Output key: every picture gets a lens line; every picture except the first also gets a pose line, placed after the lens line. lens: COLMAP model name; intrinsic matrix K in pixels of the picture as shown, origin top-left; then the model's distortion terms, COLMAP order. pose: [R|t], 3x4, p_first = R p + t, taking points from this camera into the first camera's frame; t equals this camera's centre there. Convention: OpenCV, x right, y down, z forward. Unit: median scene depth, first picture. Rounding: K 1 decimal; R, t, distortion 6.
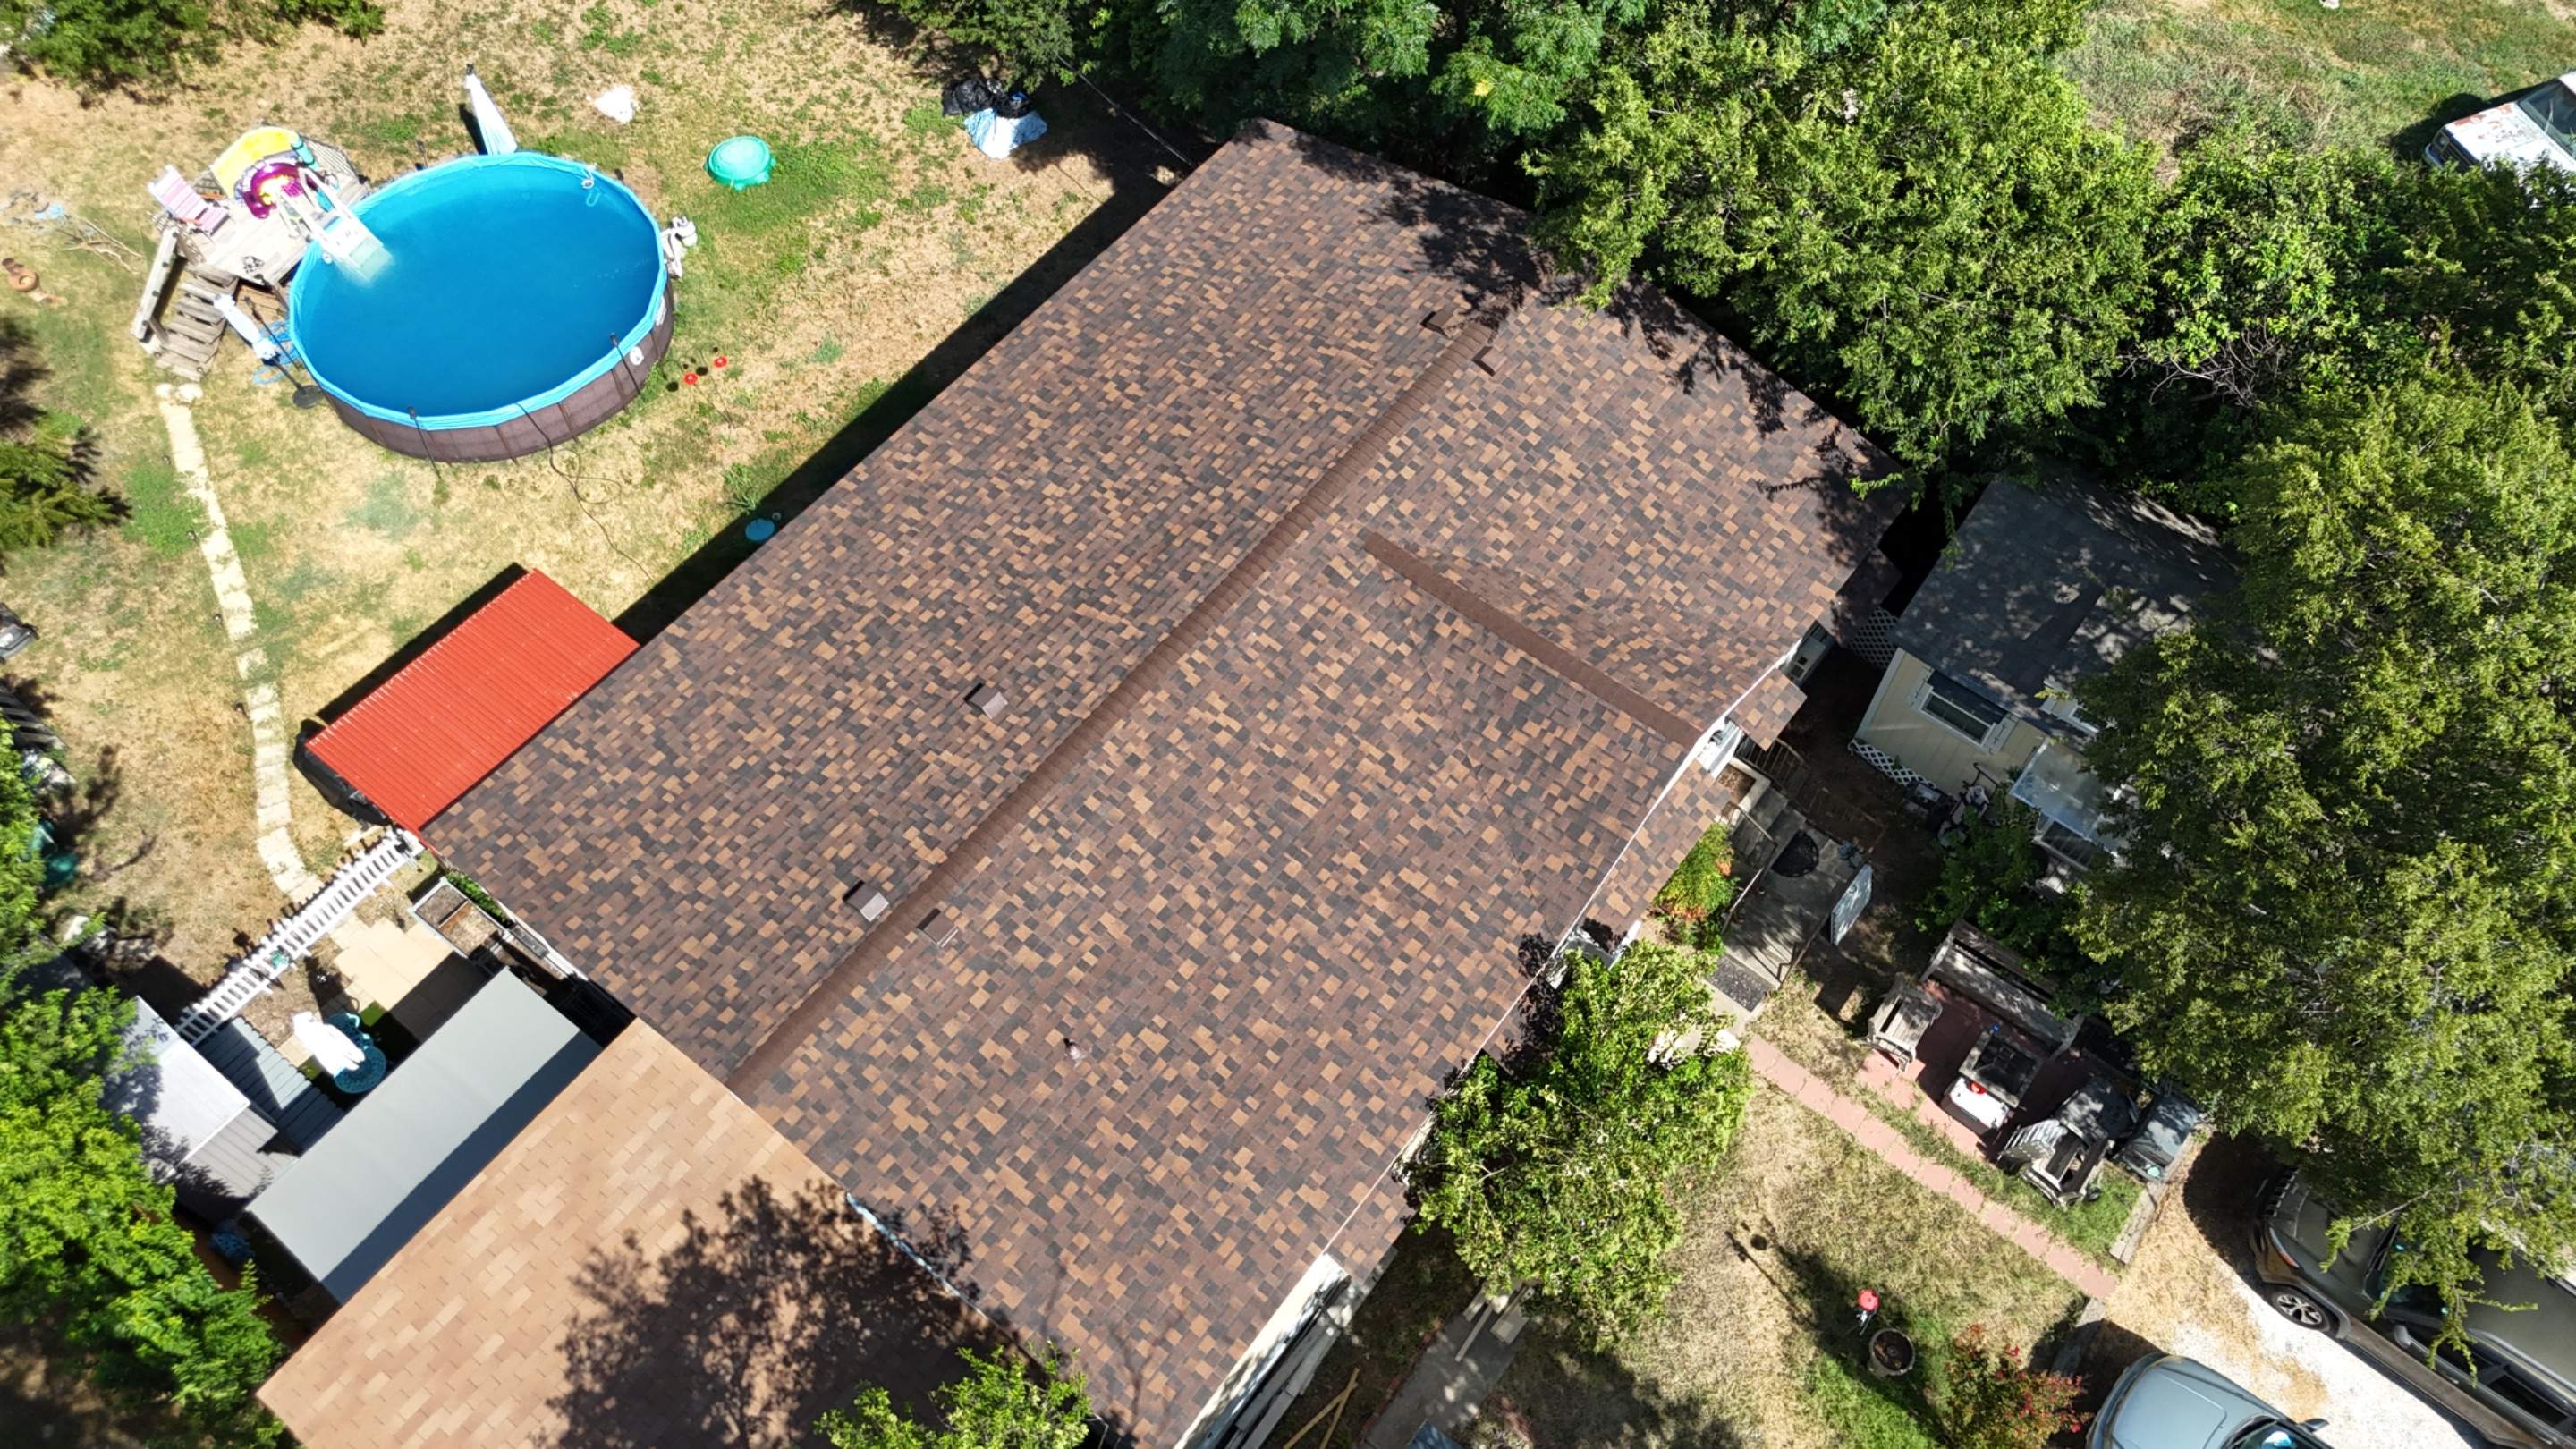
lens RADIAL K [[1885.4, 0, 1293.0], [0, 1885.4, 720.0], [0, 0, 1]] dist [0.180683, -0.471675]
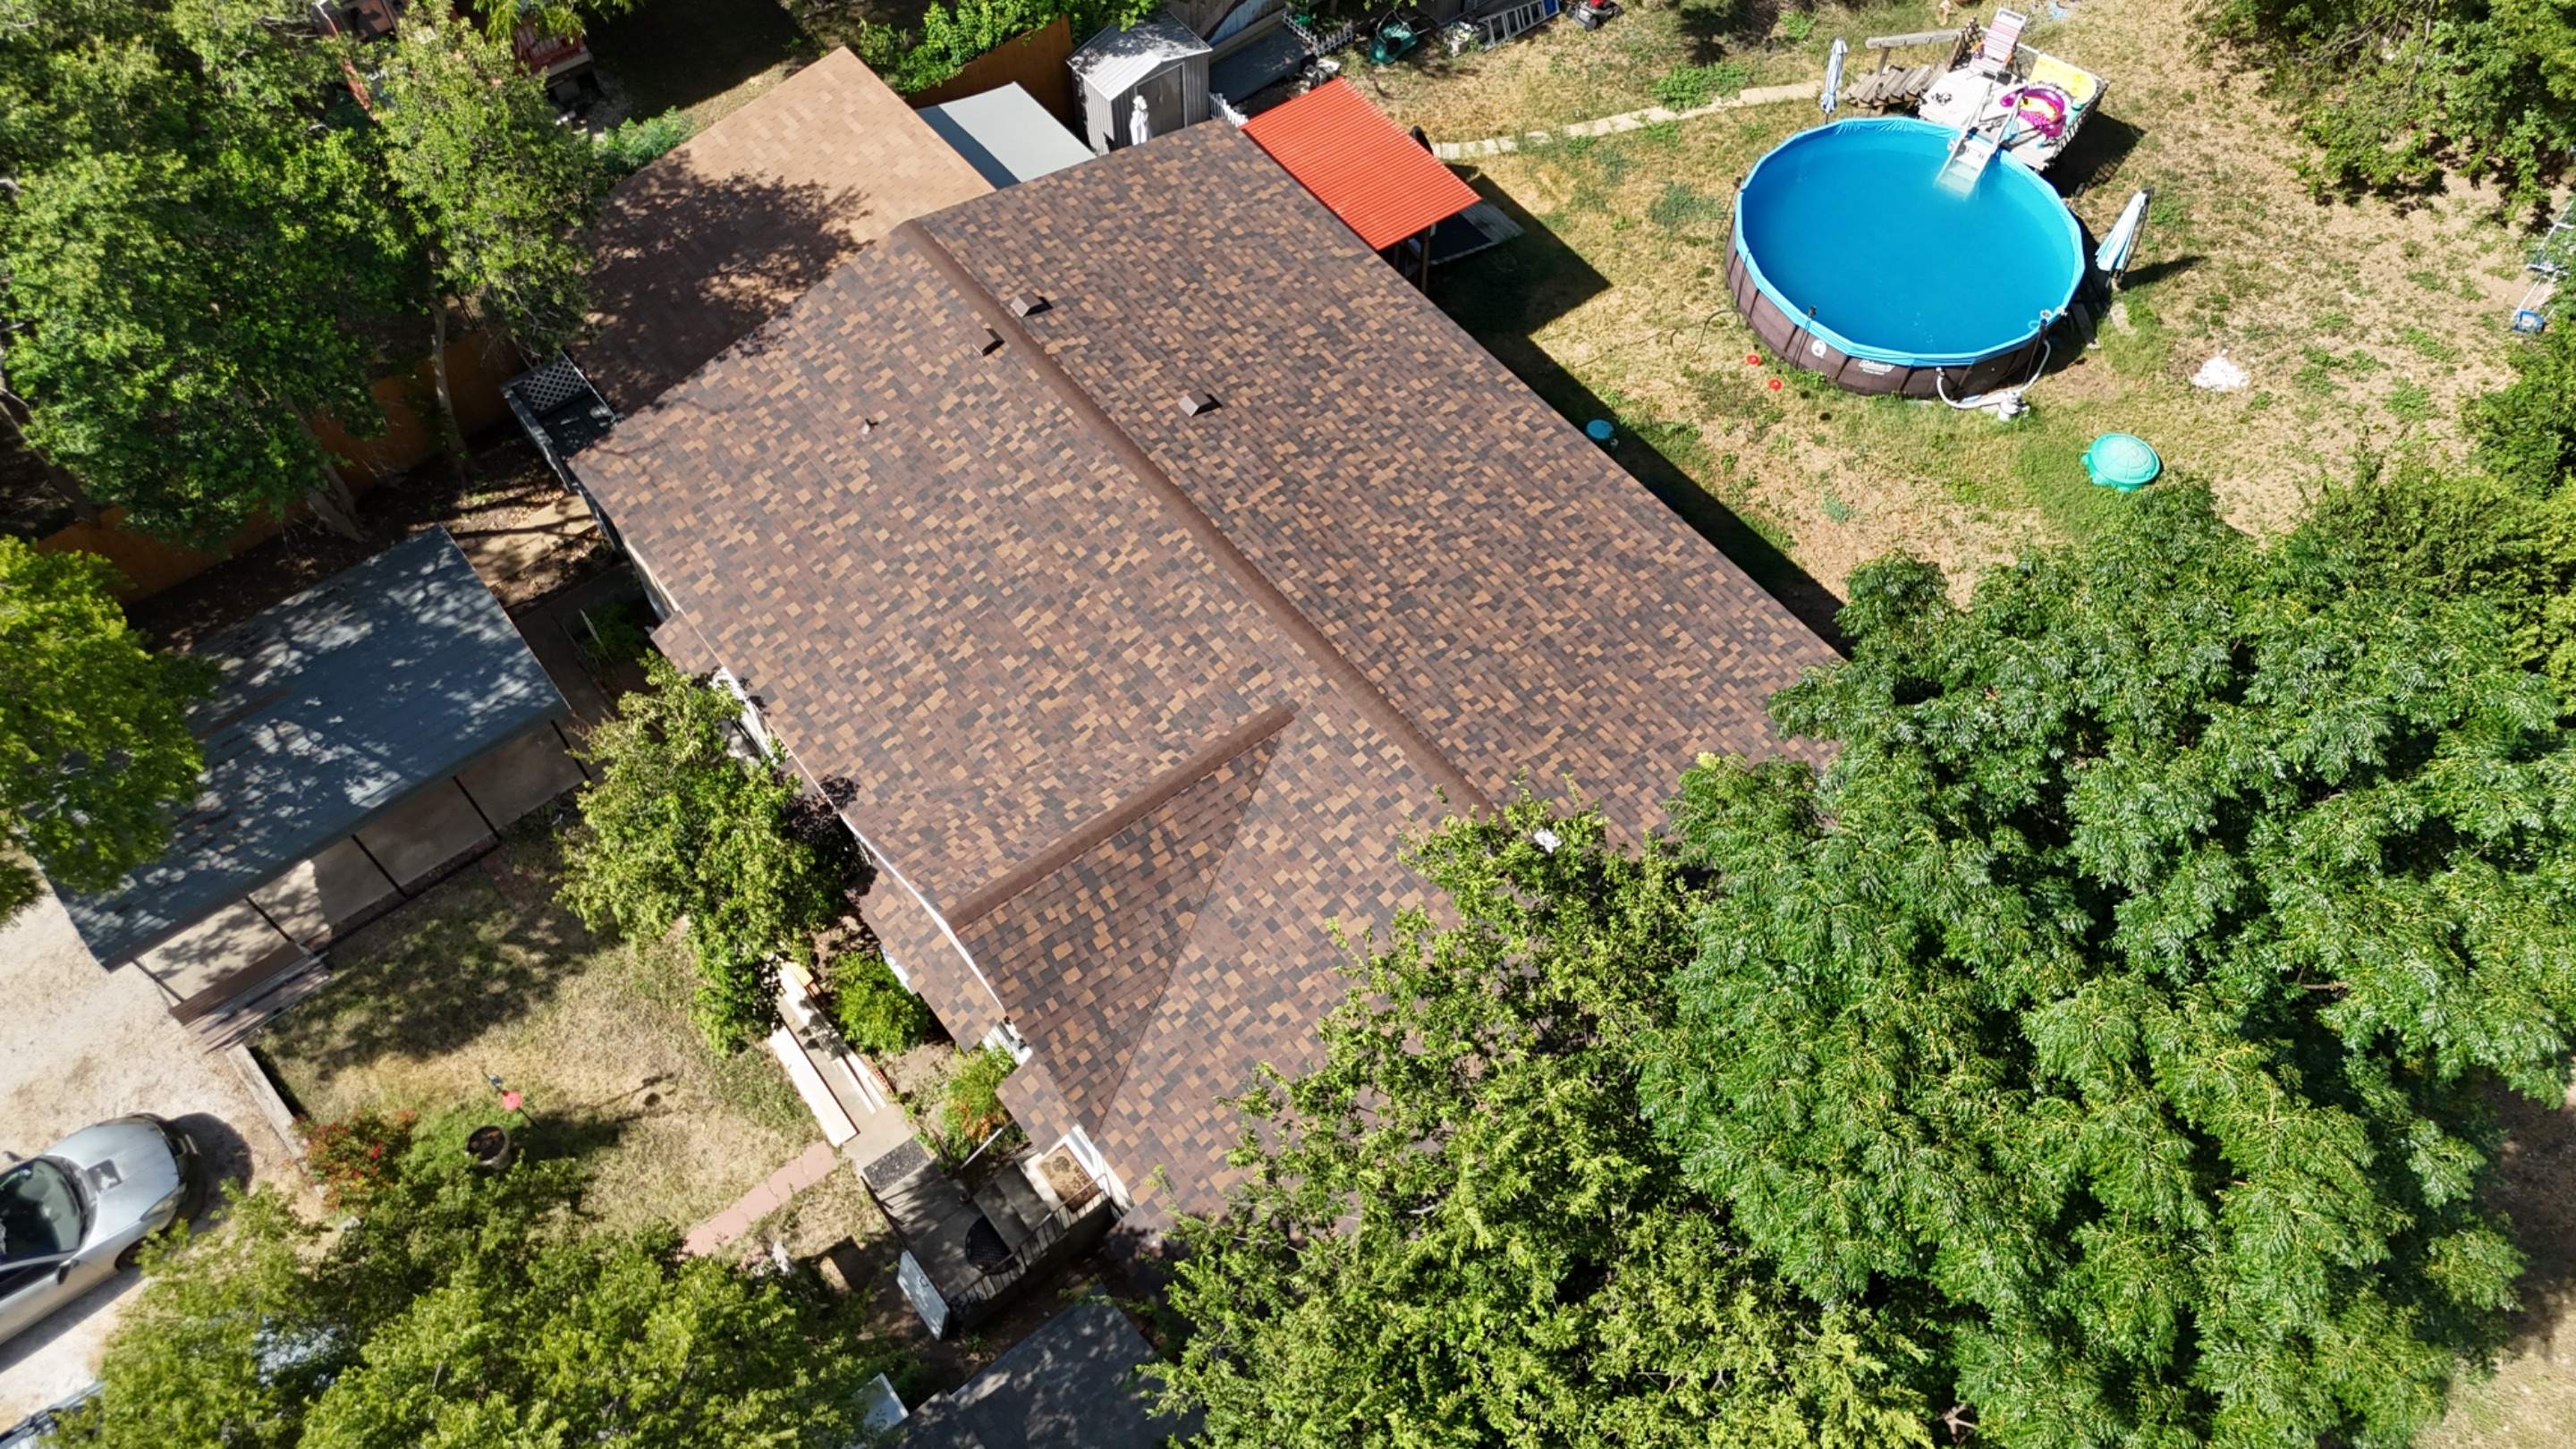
lens RADIAL K [[1885.4, 0, 1293.0], [0, 1885.4, 720.0], [0, 0, 1]] dist [0.180683, -0.471675]
pose [[-0.231115, 0.814585, -0.532013, 0.548993], [-0.834260, 0.115429, 0.539153, -0.609007], [0.500596, 0.568443, 0.652898, 0.366783]]
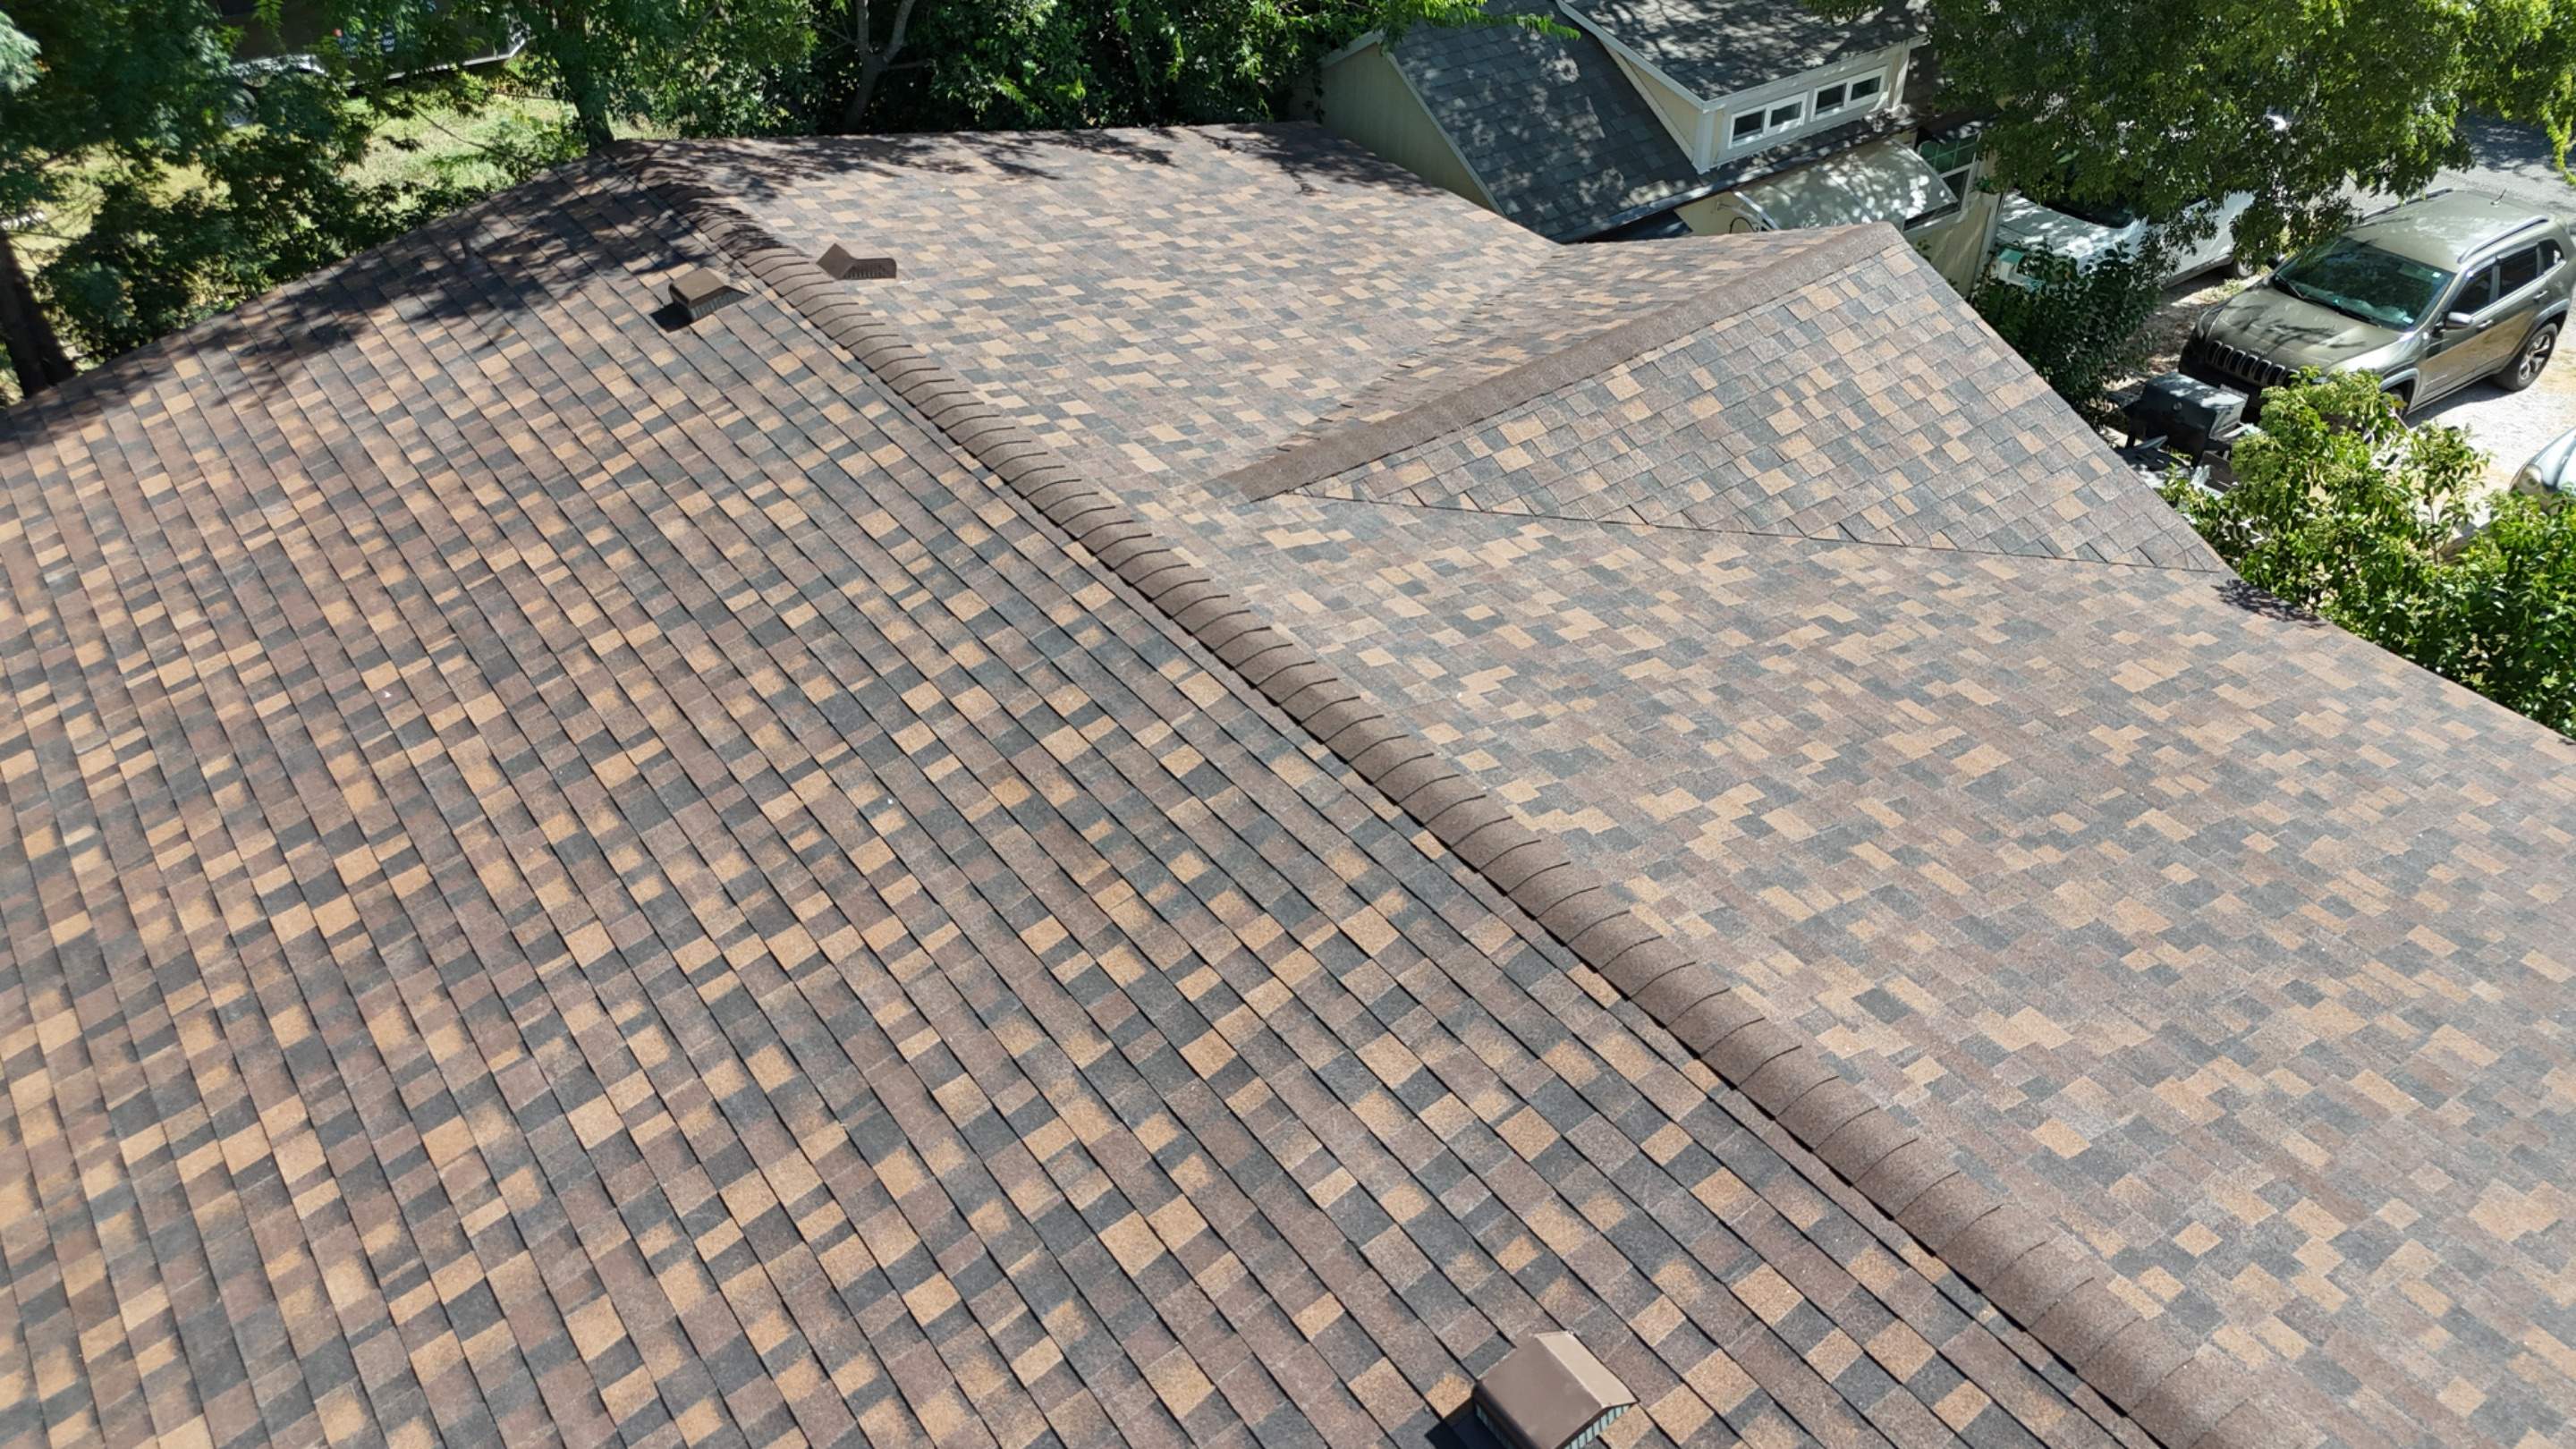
lens RADIAL K [[1892.9, 0, 1291.7], [0, 1892.9, 720.8], [0, 0, 1]] dist [0.079772, -0.076358]
pose [[0.268352, -0.587166, 0.763690, -0.285595], [0.827106, 0.546850, 0.129812, -0.108523], [-0.493845, 0.596817, 0.632397, 0.757561]]
